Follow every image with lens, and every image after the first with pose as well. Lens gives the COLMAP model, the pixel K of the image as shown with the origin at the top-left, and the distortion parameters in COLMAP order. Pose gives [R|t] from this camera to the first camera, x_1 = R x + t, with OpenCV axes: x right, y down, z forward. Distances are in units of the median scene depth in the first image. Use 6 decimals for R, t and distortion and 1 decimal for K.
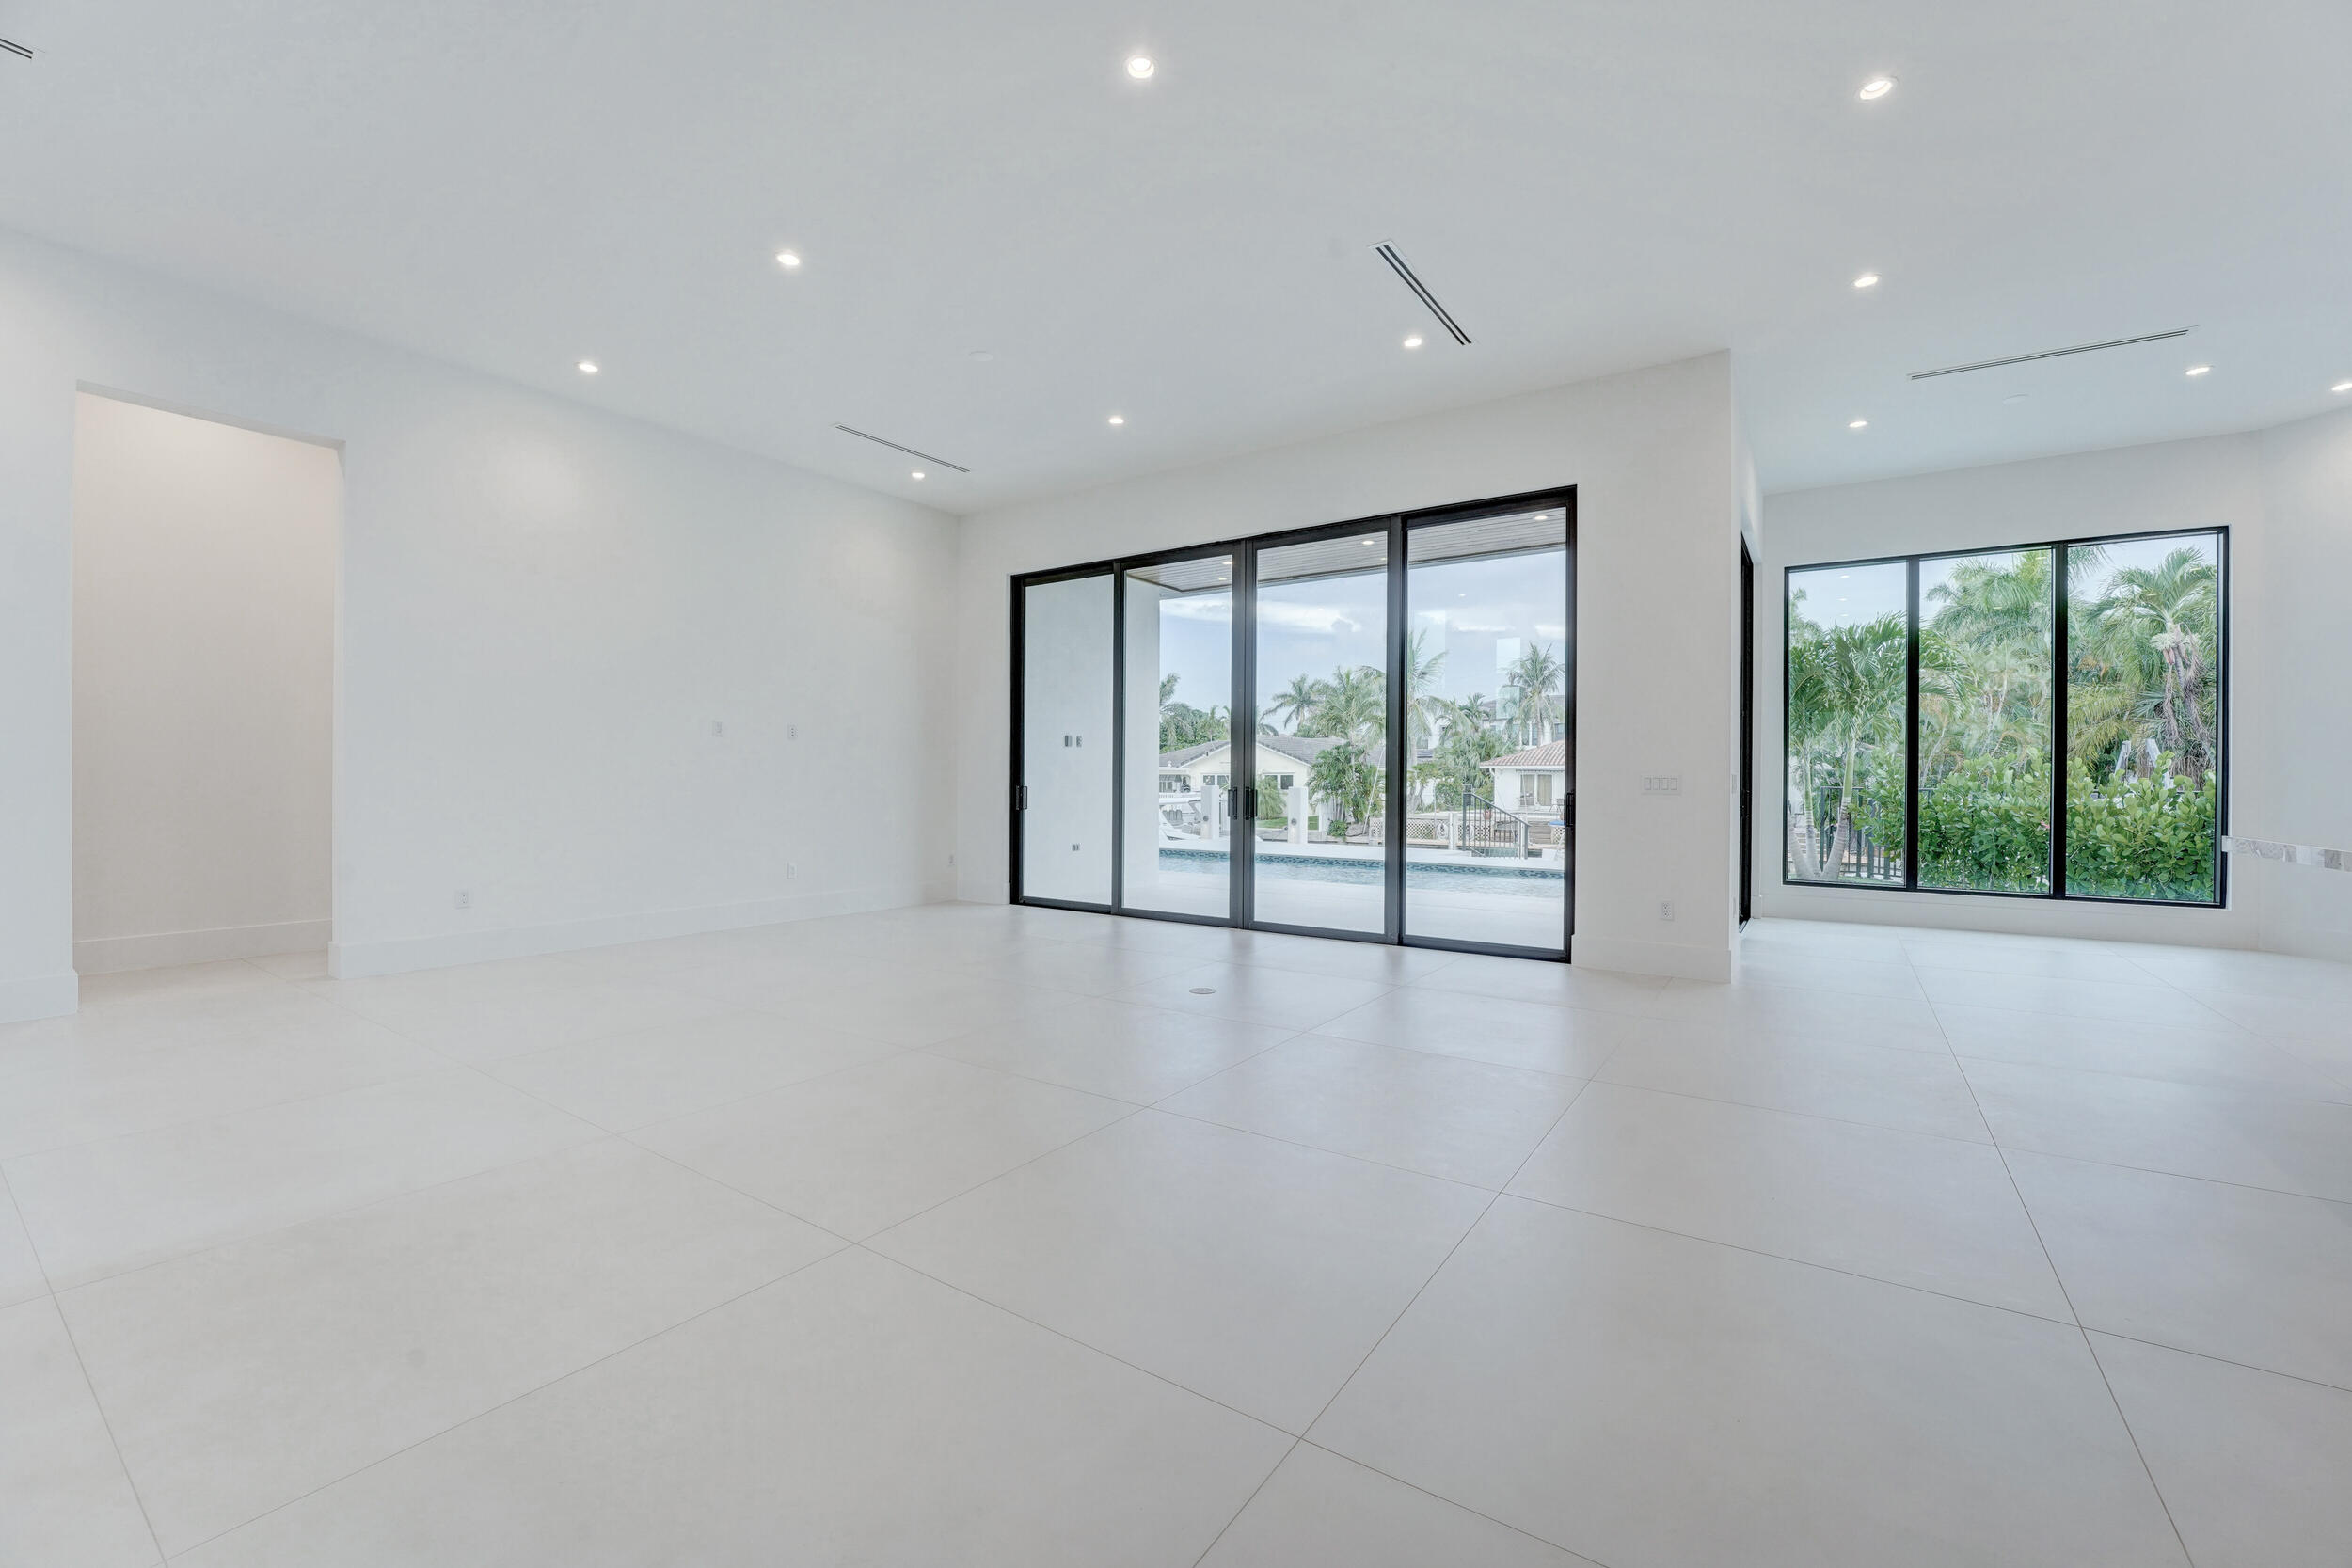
lens RADIAL K [[959.4, 0, 1174.2], [0, 959.4, 774.2], [0, 0, 1]] dist [-0.020928, 0.000547]
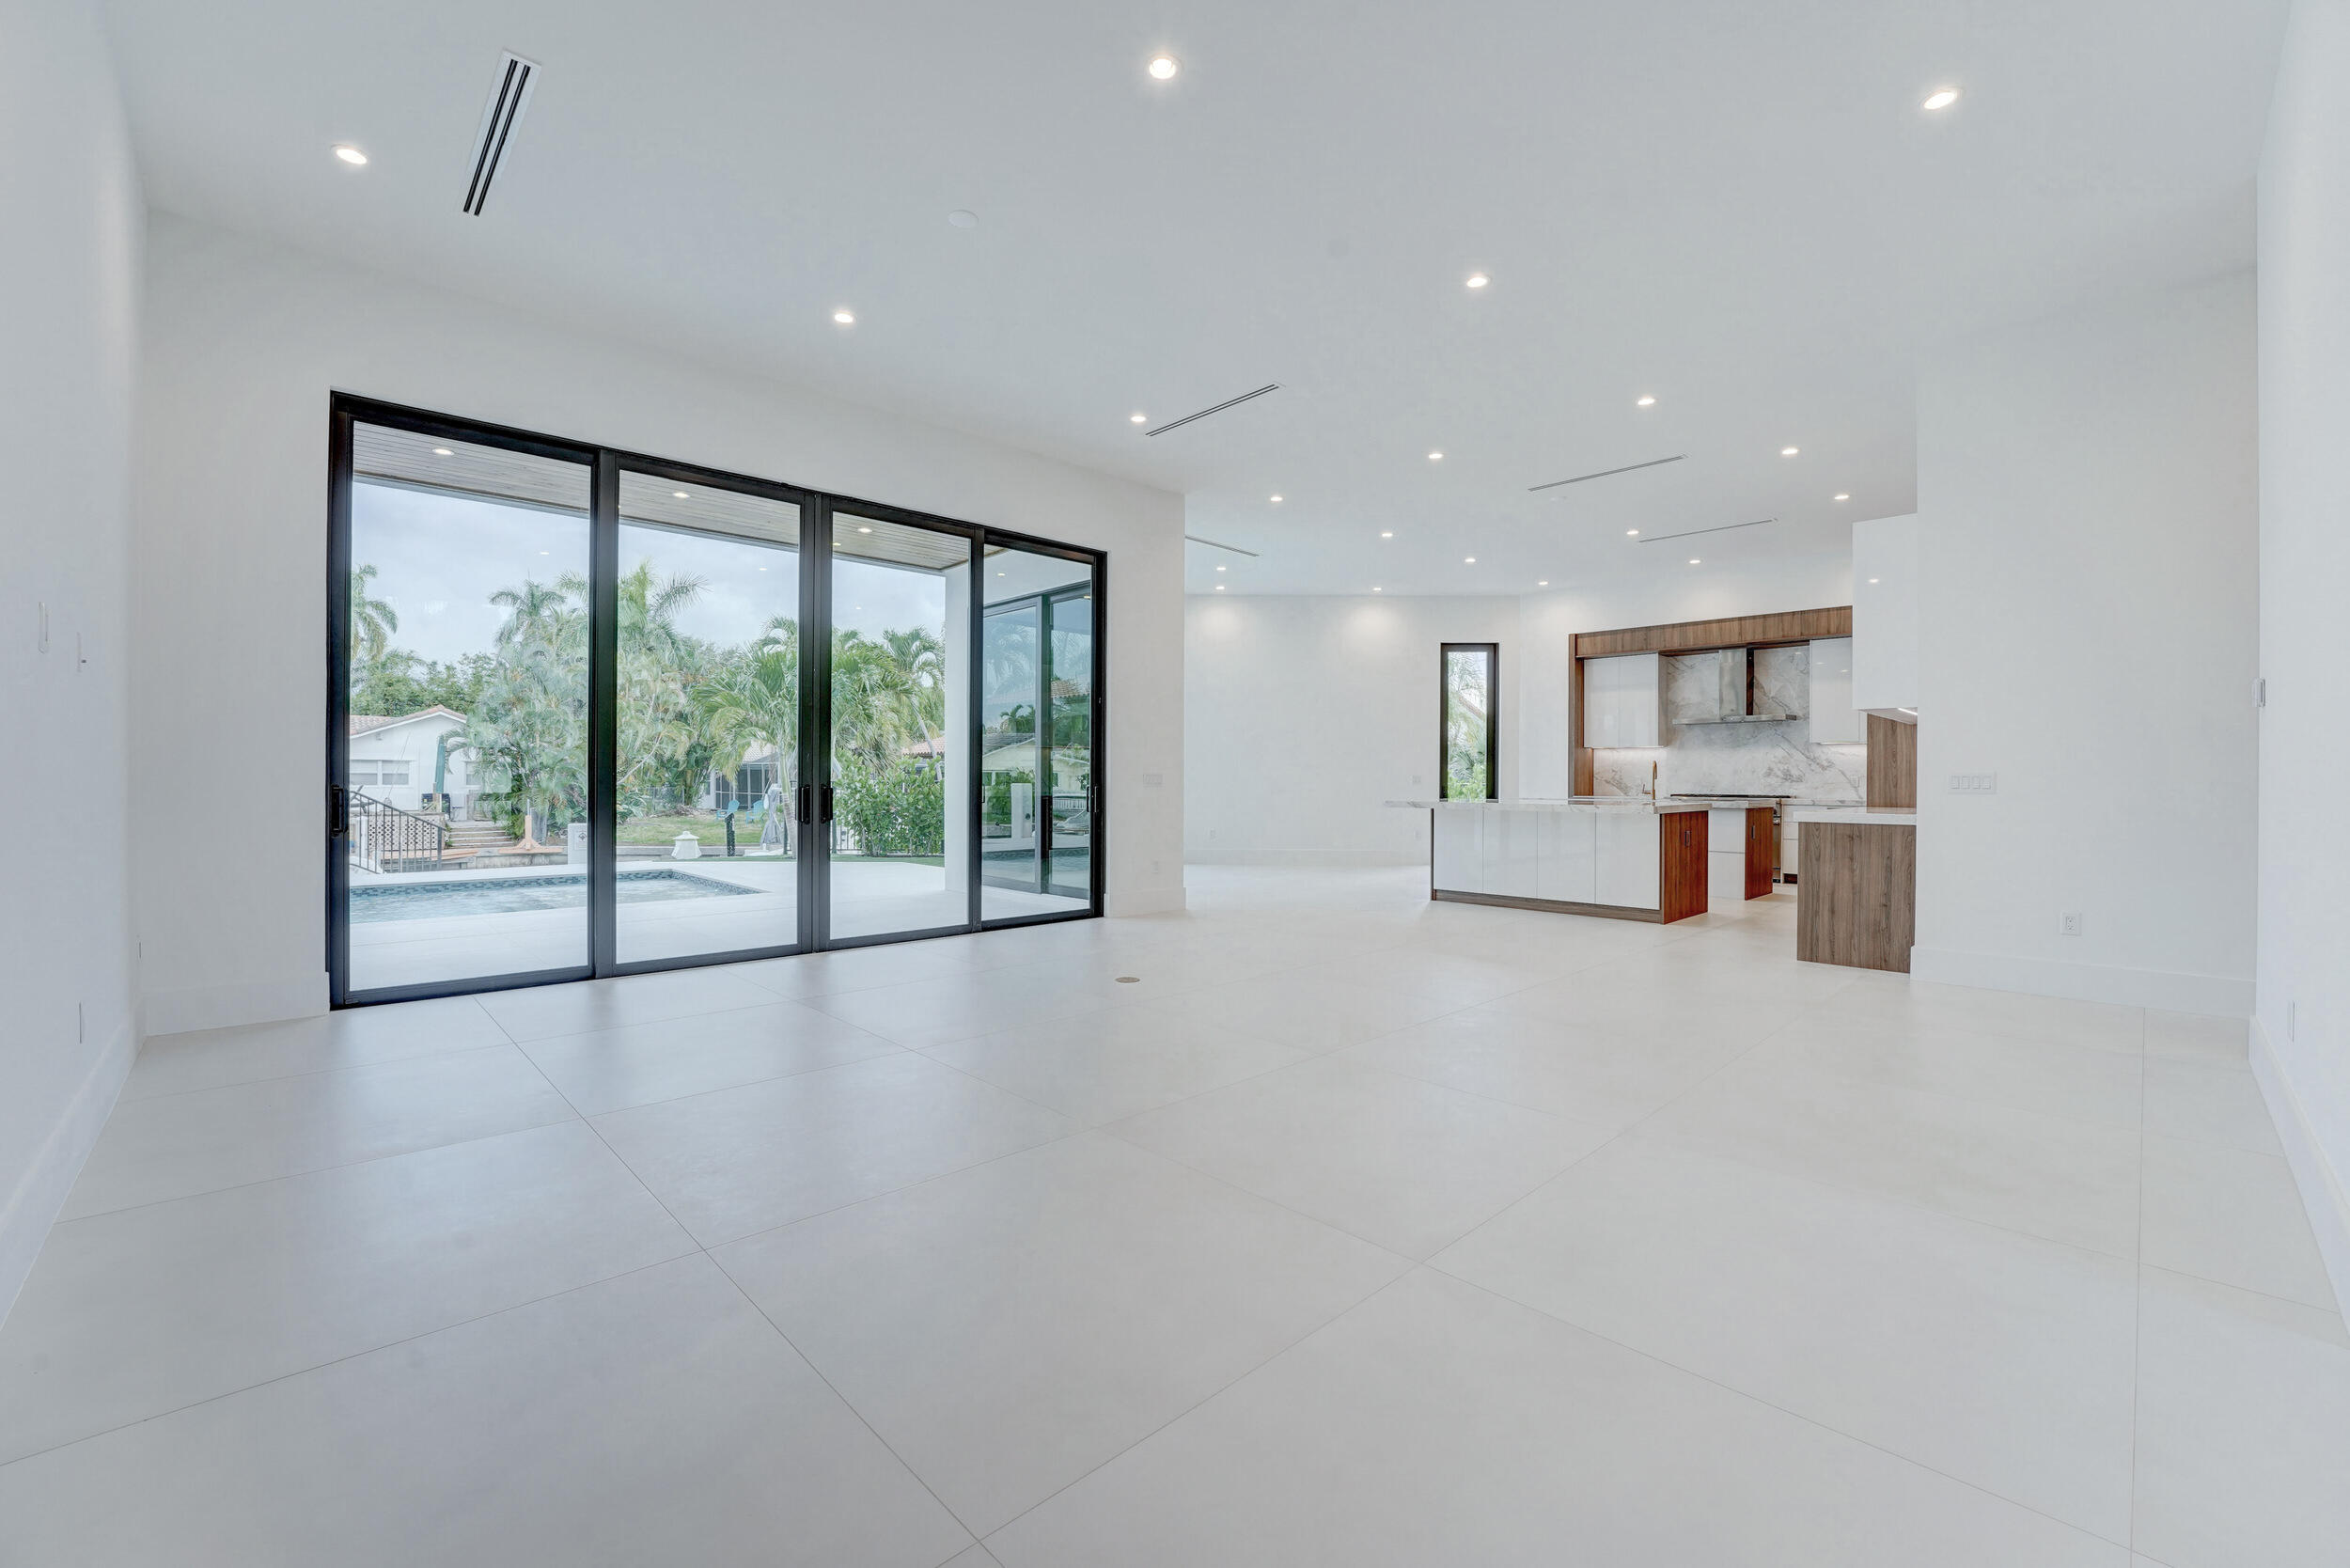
lens RADIAL K [[958.7, 0, 1177.4], [0, 958.7, 780.0], [0, 0, 1]] dist [-0.020928, 0.000547]
pose [[0.208299, -0.006933, 0.978041, -0.487187], [-0.009026, 0.999919, 0.009011, -0.001171], [-0.978024, -0.010705, 0.208220, 0.361047]]
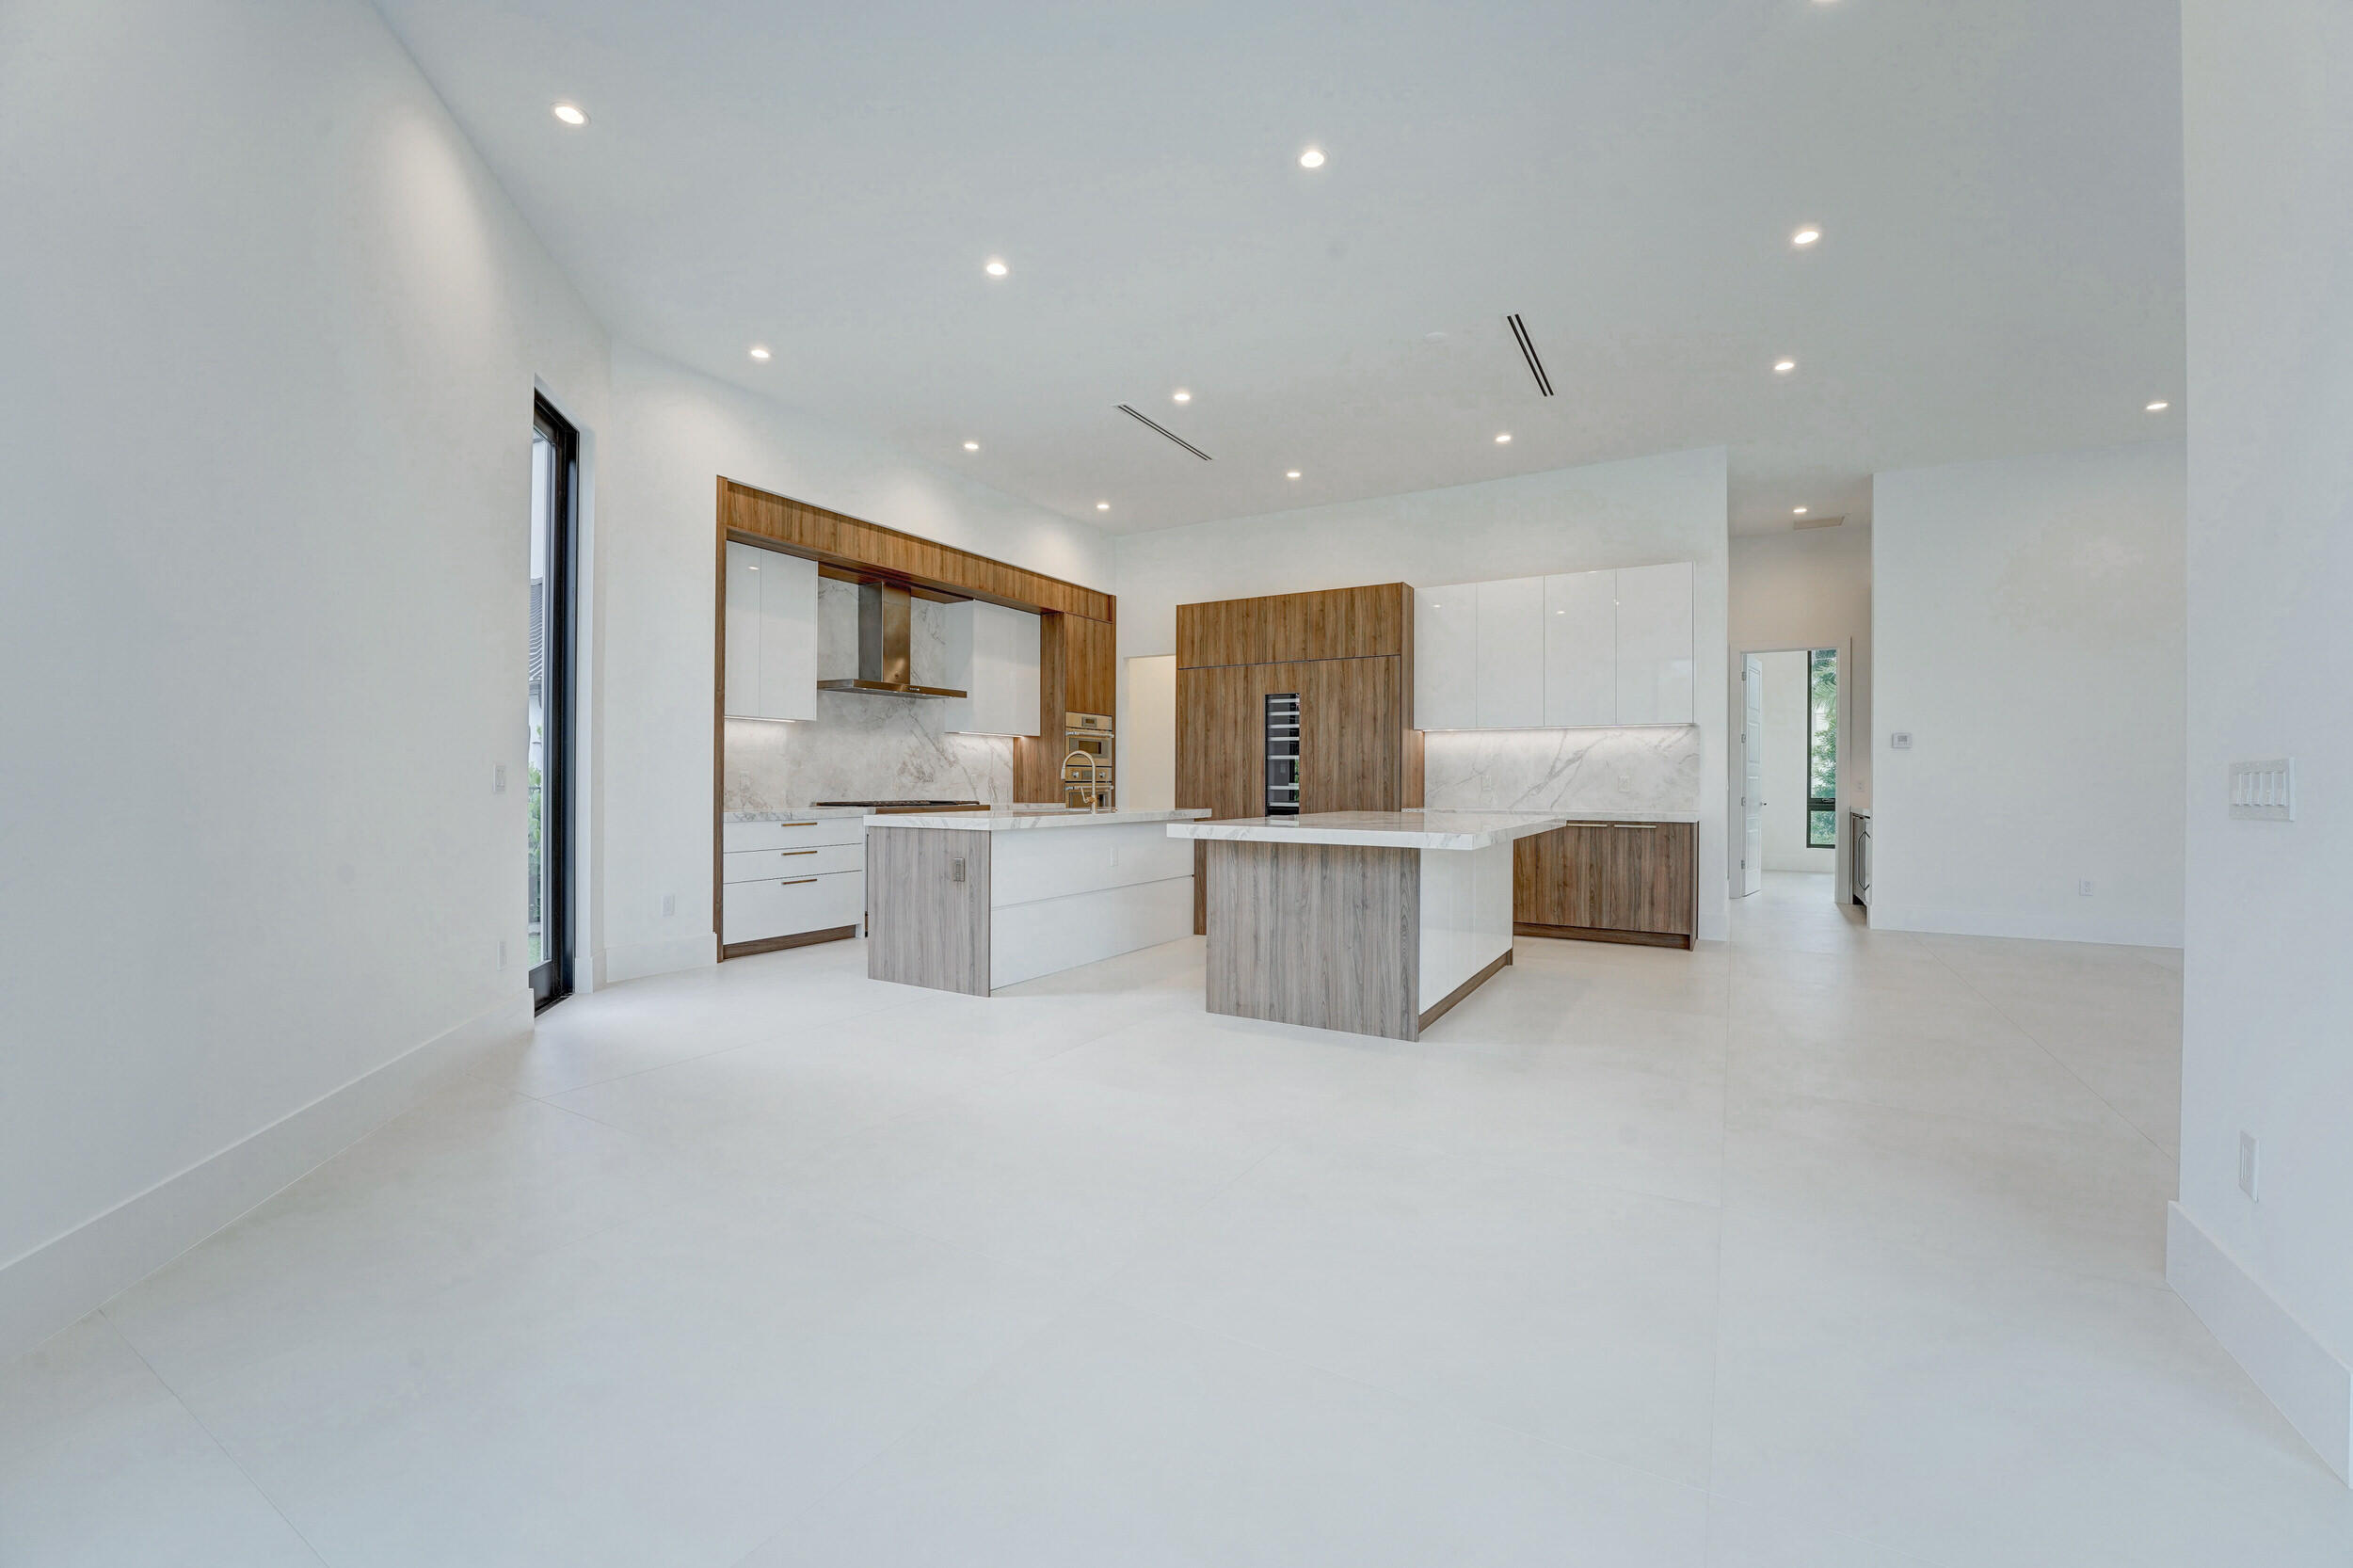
lens RADIAL K [[959.9, 0, 1184.3], [0, 959.9, 784.3], [0, 0, 1]] dist [-0.020928, 0.000547]
pose [[-0.998100, -0.011312, -0.060563, 0.532858], [-0.011226, 0.999935, -0.001759, 0.005276], [0.060579, -0.001075, -0.998163, 0.716461]]
